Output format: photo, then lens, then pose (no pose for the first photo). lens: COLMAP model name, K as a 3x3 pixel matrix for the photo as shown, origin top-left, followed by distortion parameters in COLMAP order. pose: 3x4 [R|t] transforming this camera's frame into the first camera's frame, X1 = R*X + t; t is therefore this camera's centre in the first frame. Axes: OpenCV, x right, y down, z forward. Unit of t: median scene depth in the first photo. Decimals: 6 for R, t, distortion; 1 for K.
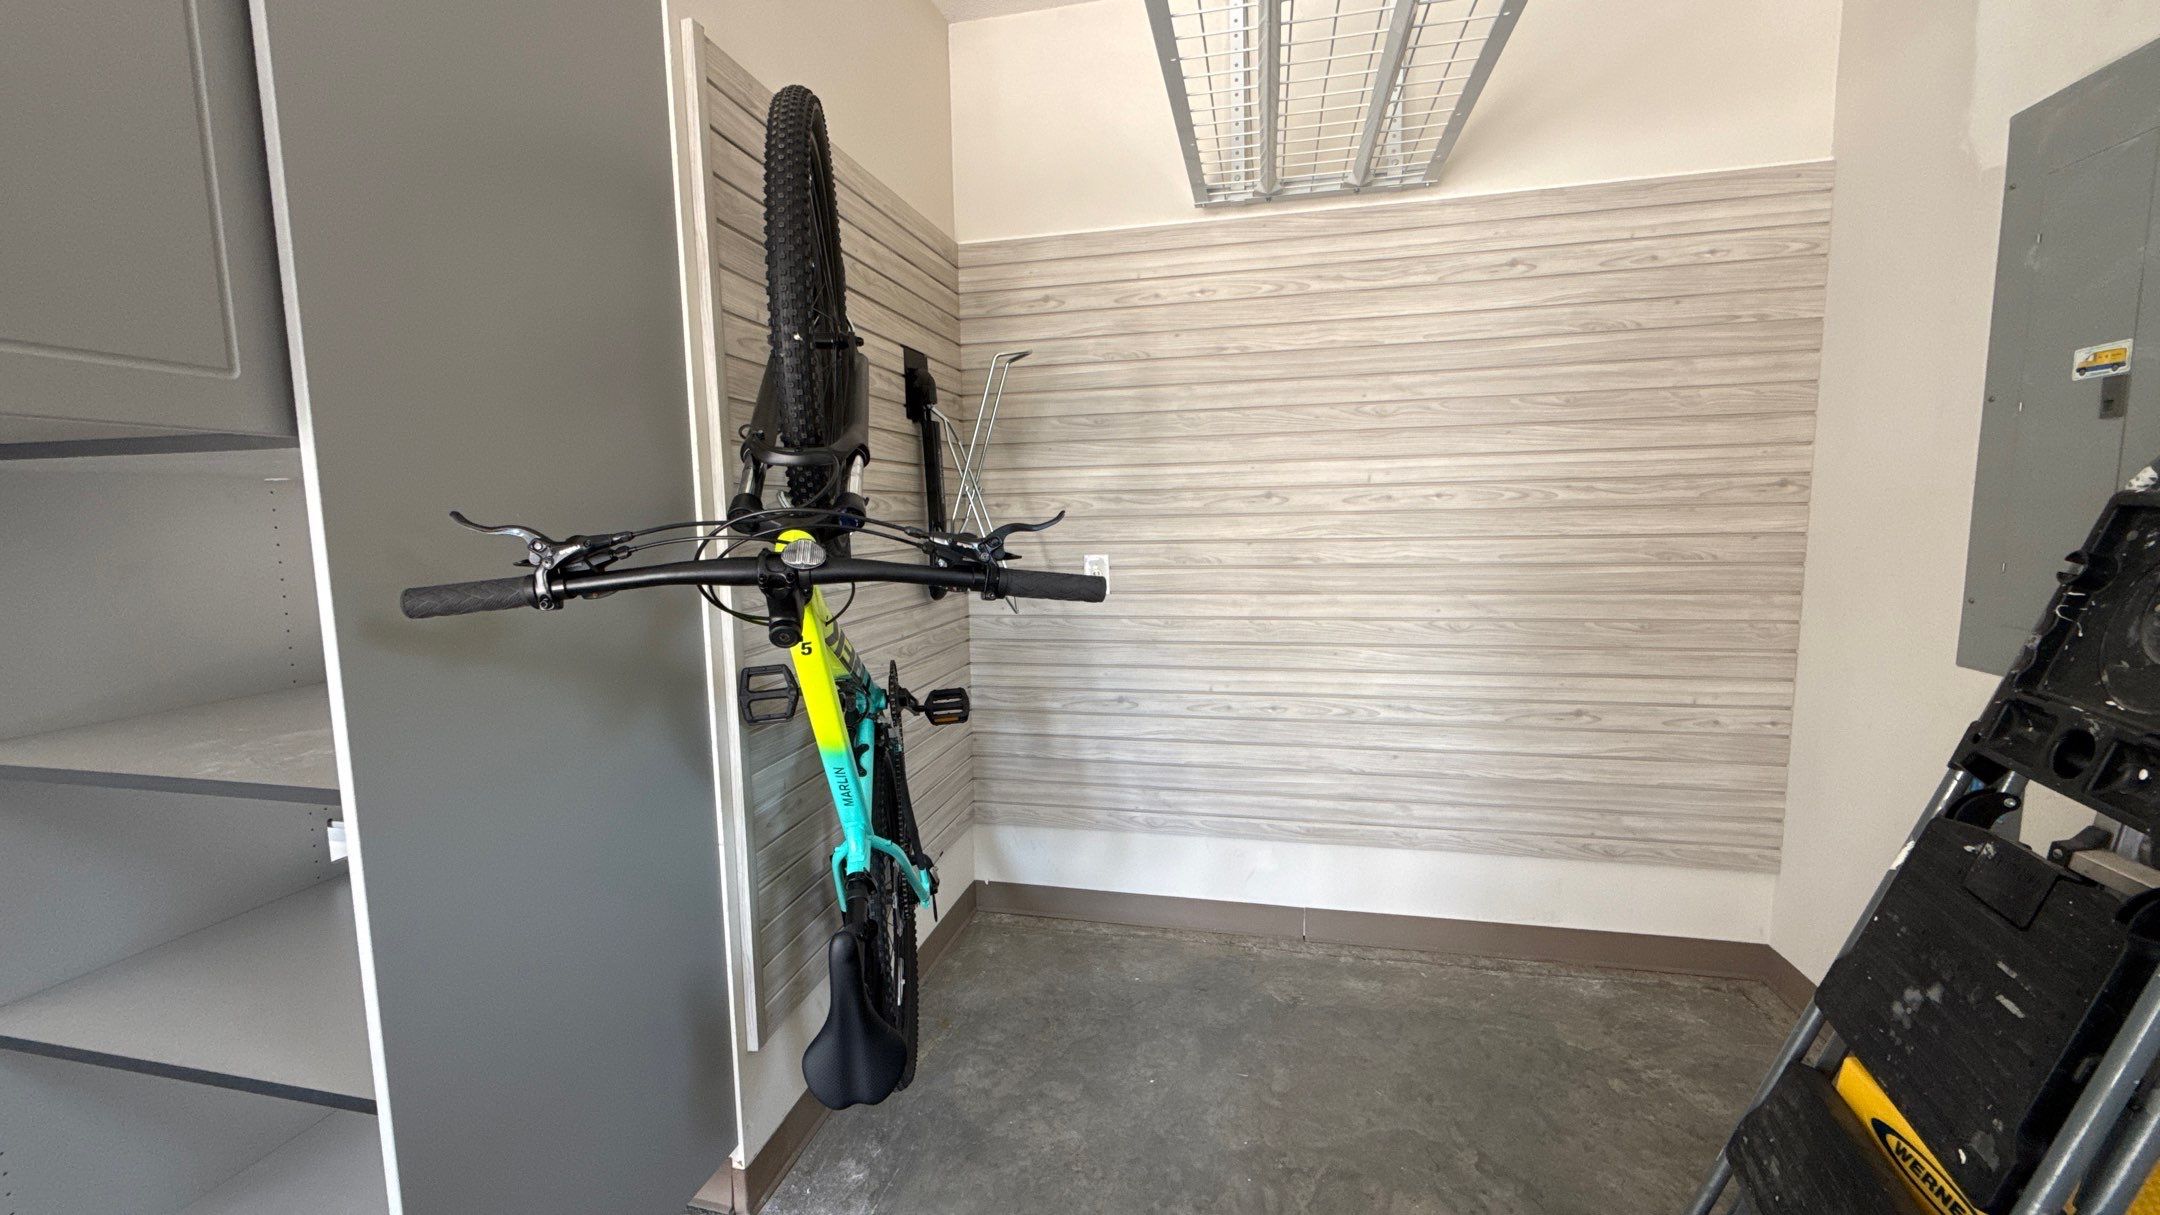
lens RADIAL K [[858.7, 0, 1078.5], [0, 858.7, 612.0], [0, 0, 1]] dist [0.000938, -0.000280]
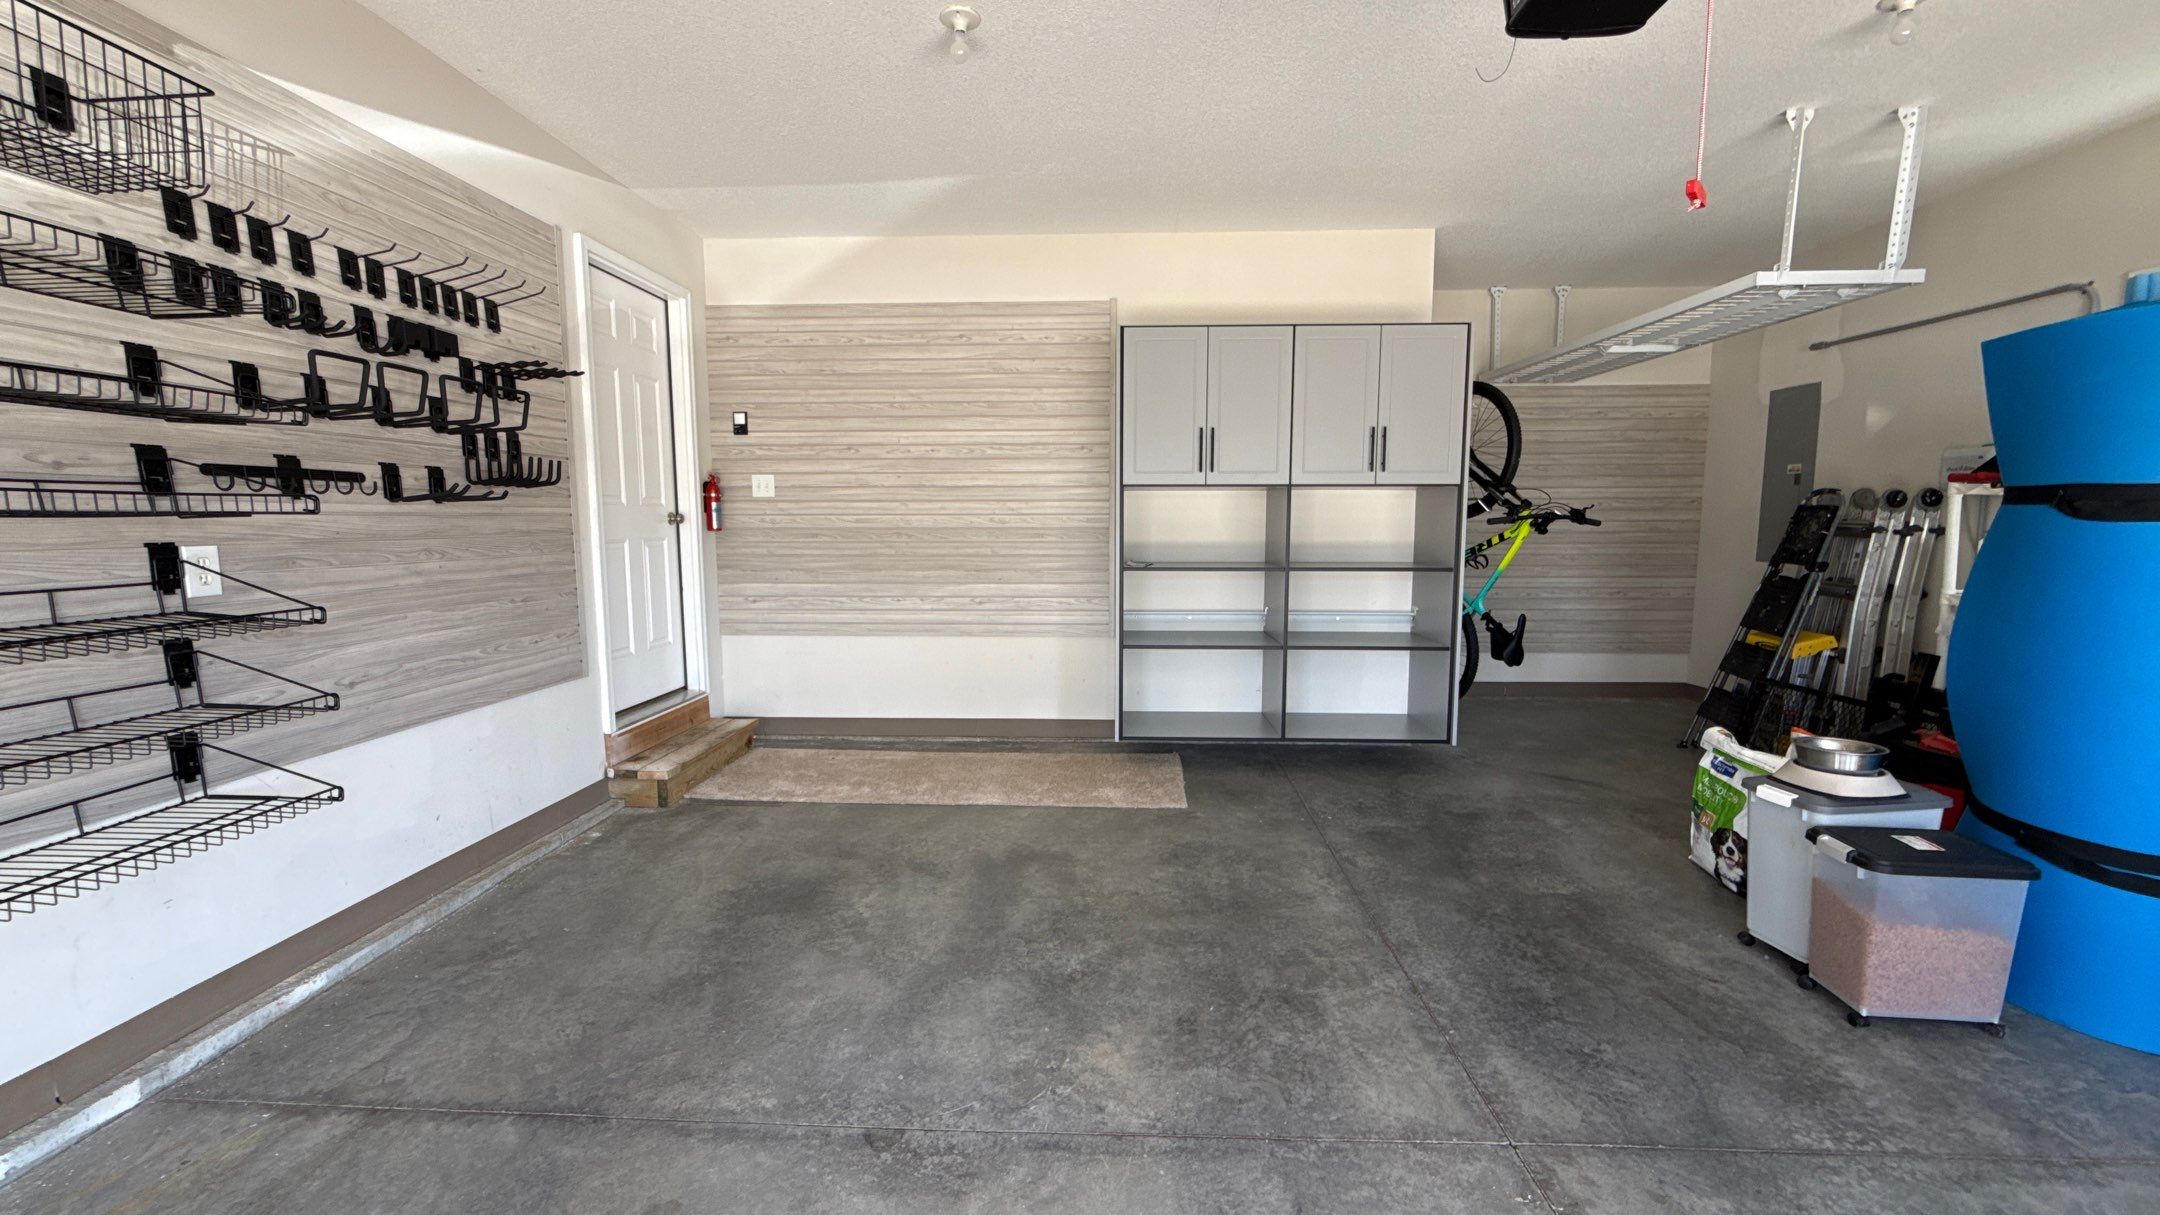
lens RADIAL K [[858.7, 0, 1079.5], [0, 858.7, 611.0], [0, 0, 1]] dist [0.000938, -0.000280]
pose [[0.982958, -0.002141, 0.183820, -1.425704], [0.003842, 0.999953, -0.008897, 0.190239], [-0.183792, 0.009452, 0.982920, -1.169842]]
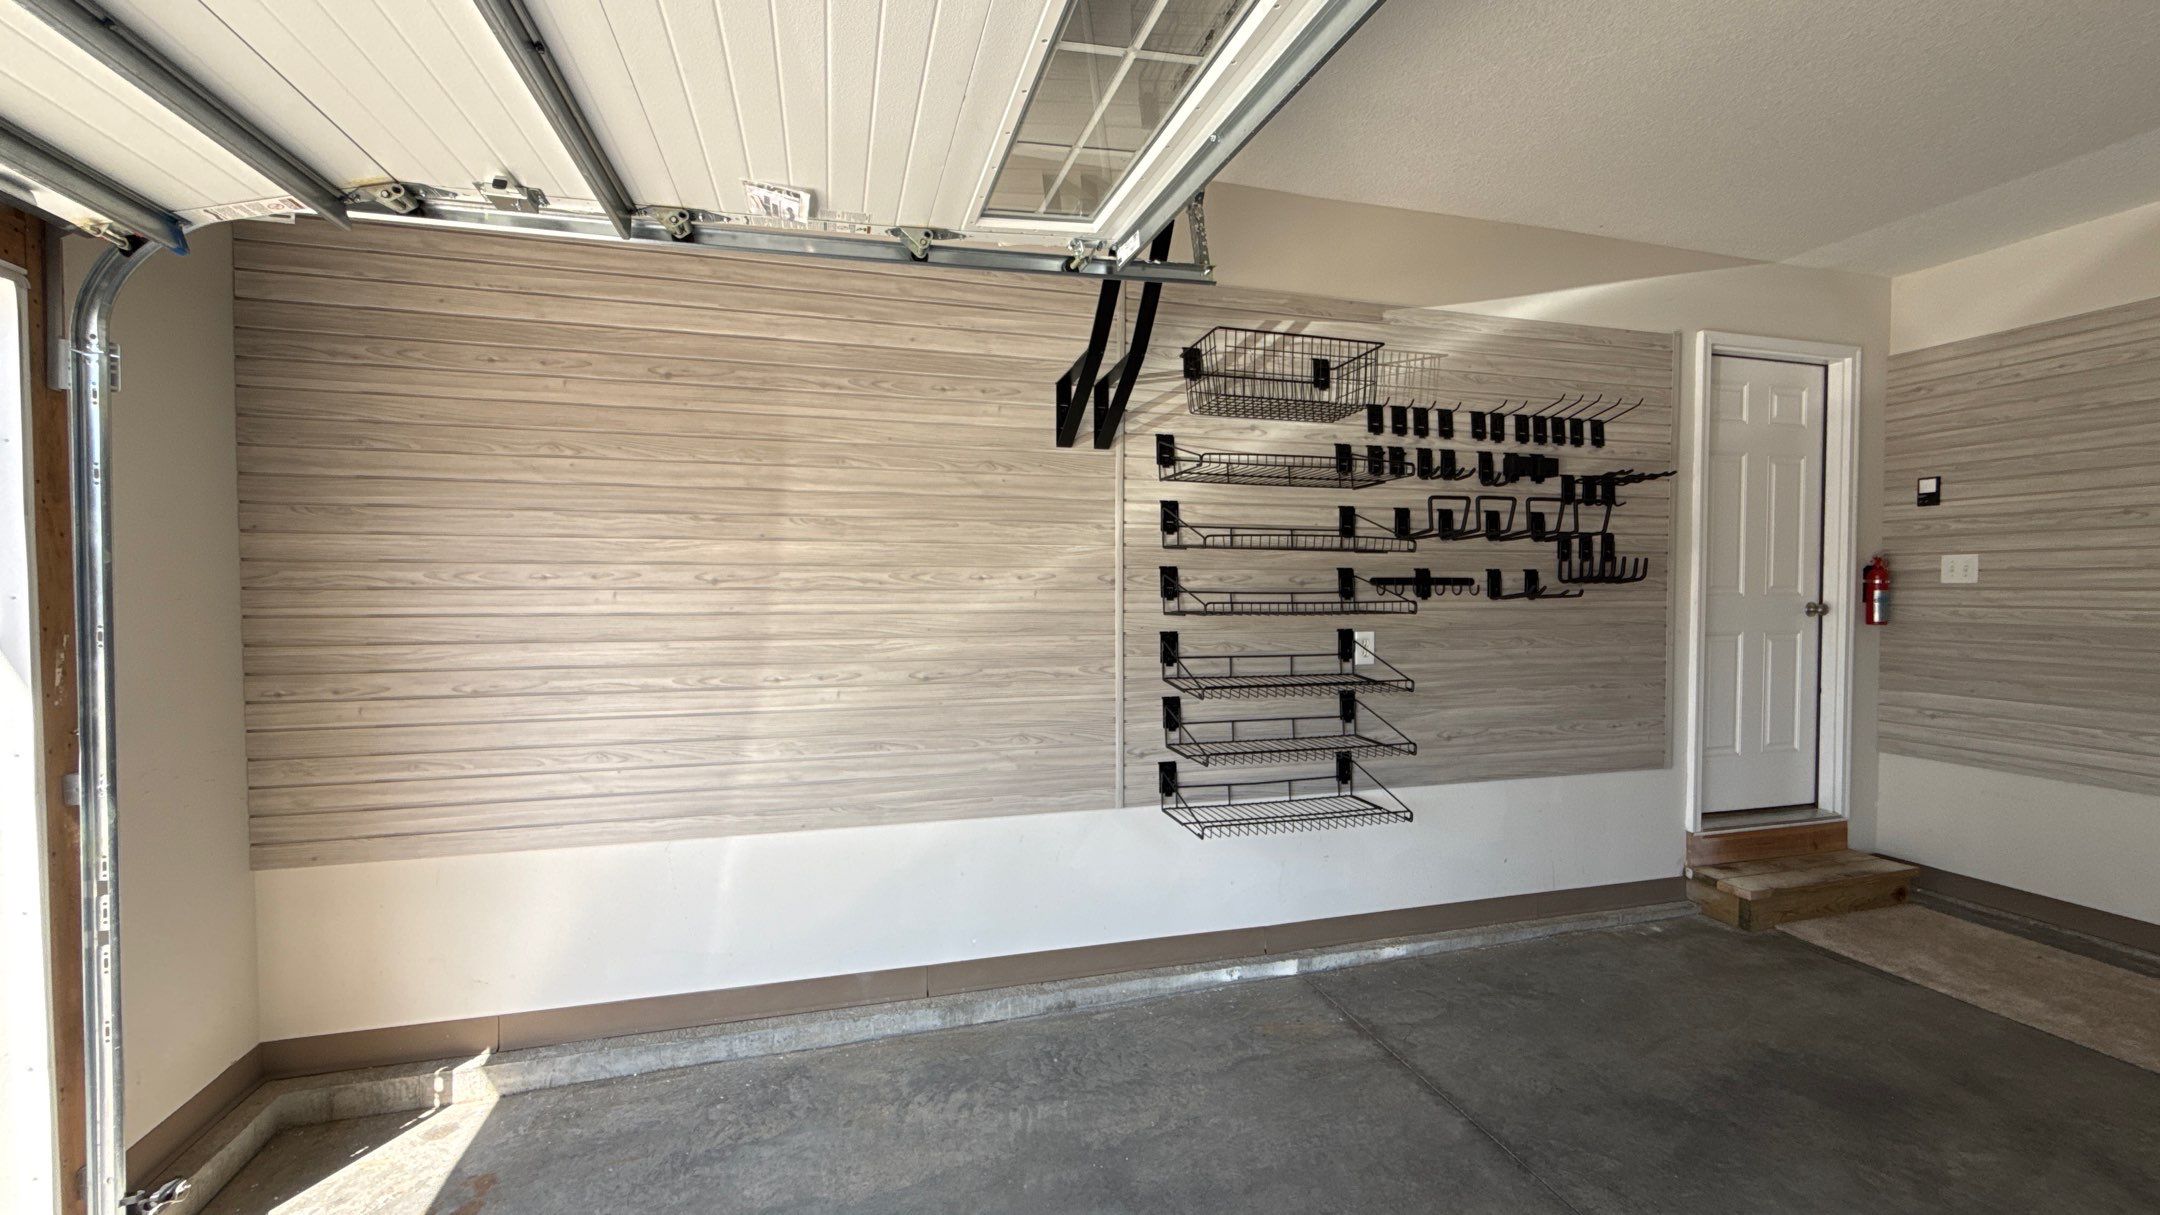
lens RADIAL K [[858.7, 0, 1078.5], [0, 858.7, 610.8], [0, 0, 1]] dist [0.000938, -0.000280]
pose [[0.482477, 0.043900, -0.874808, -1.187509], [-0.110614, 0.993801, -0.011135, 0.144092], [0.868896, 0.102139, 0.484342, -1.183501]]
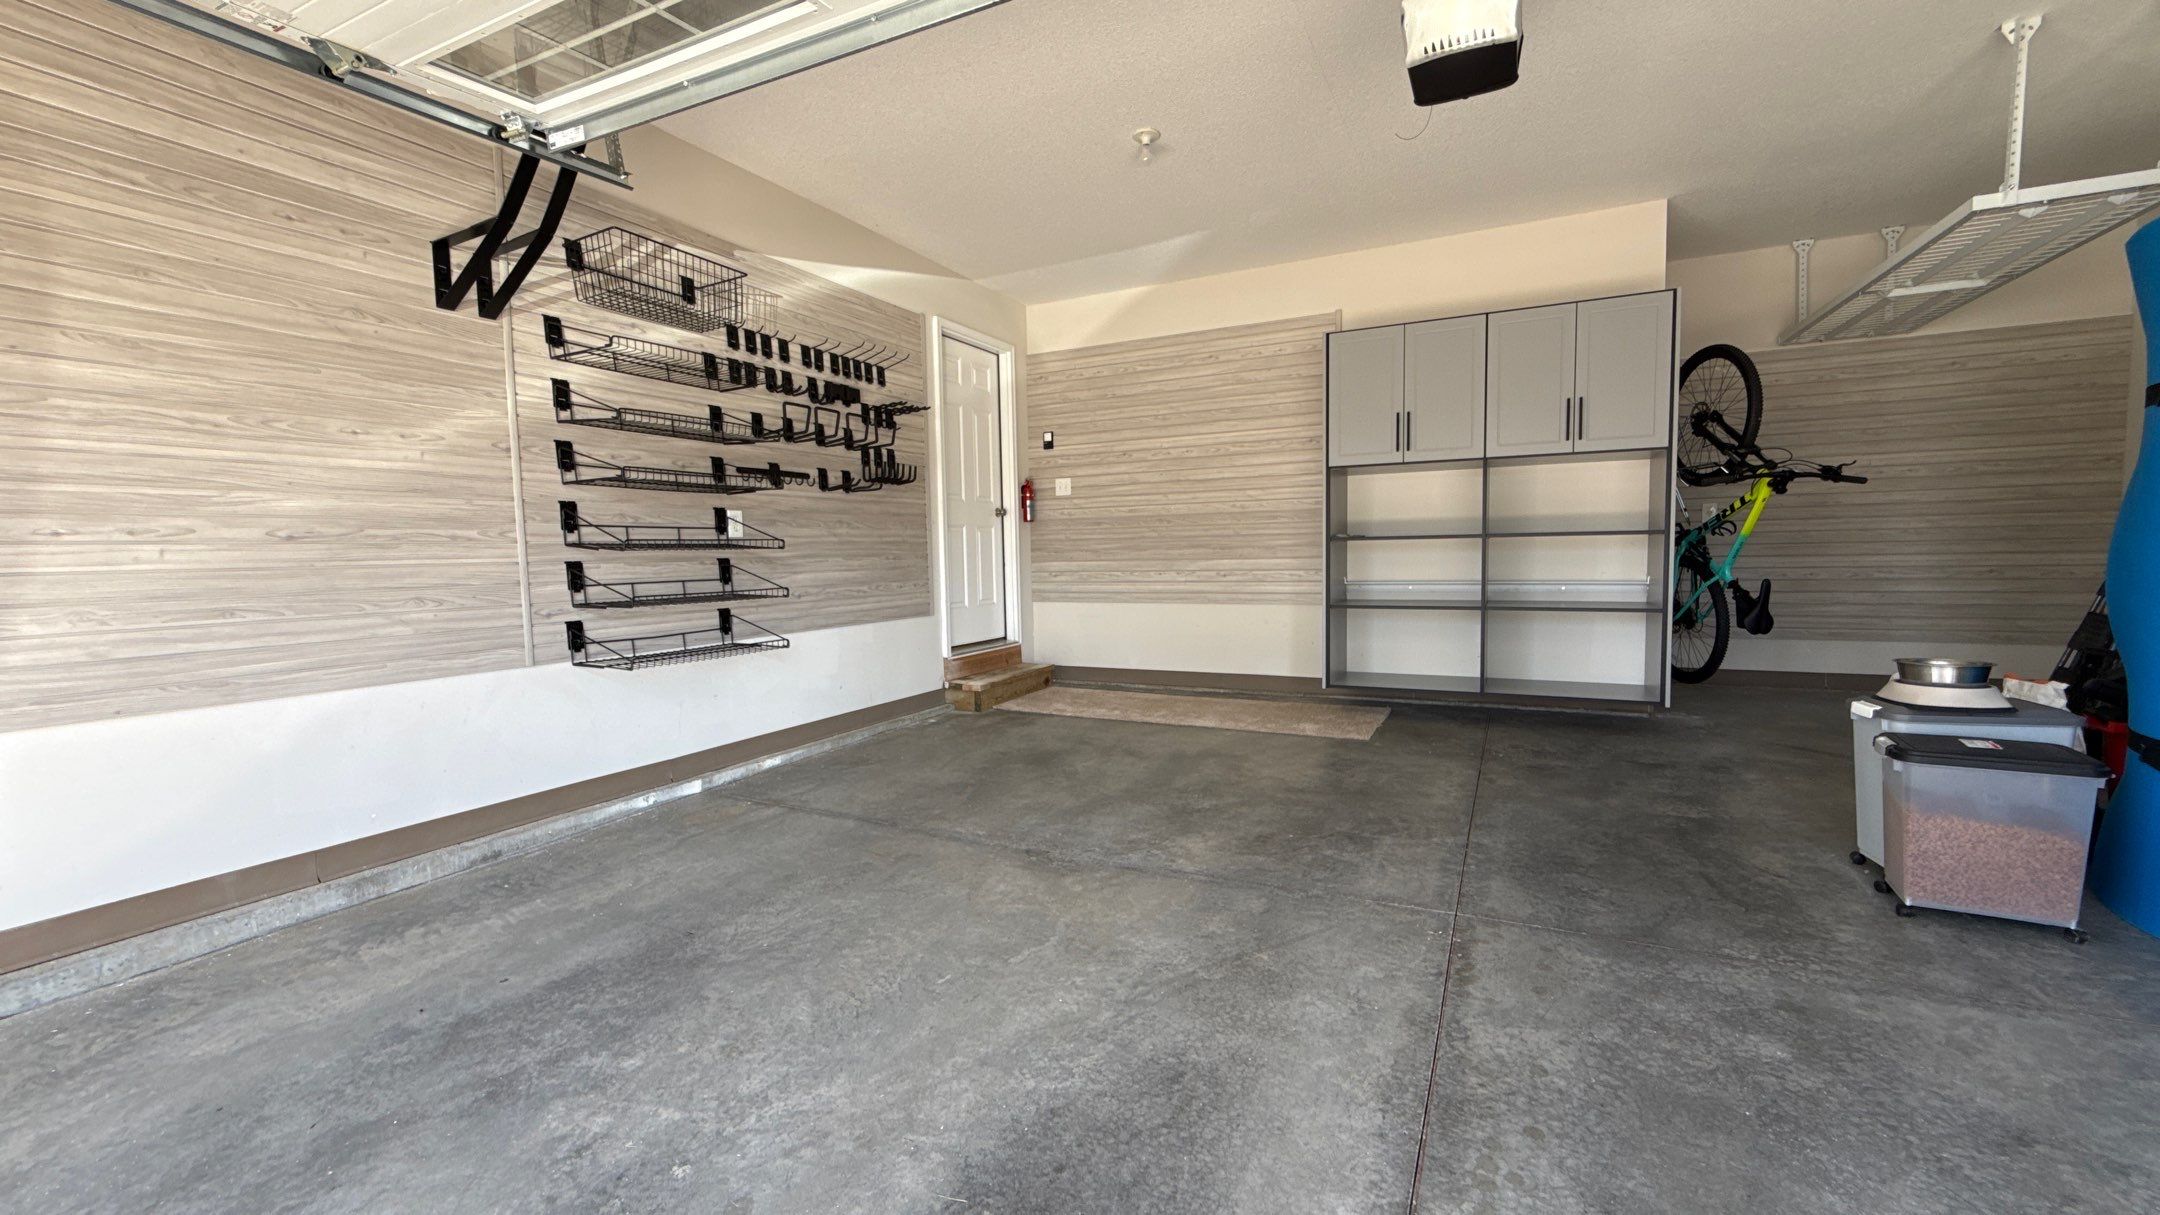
lens RADIAL K [[858.7, 0, 1078.2], [0, 858.7, 610.9], [0, 0, 1]] dist [0.000938, -0.000280]
pose [[0.971062, 0.016348, -0.238269, -1.101410], [-0.025736, 0.999008, -0.036345, 0.352769], [0.237438, 0.041426, 0.970519, -1.591623]]
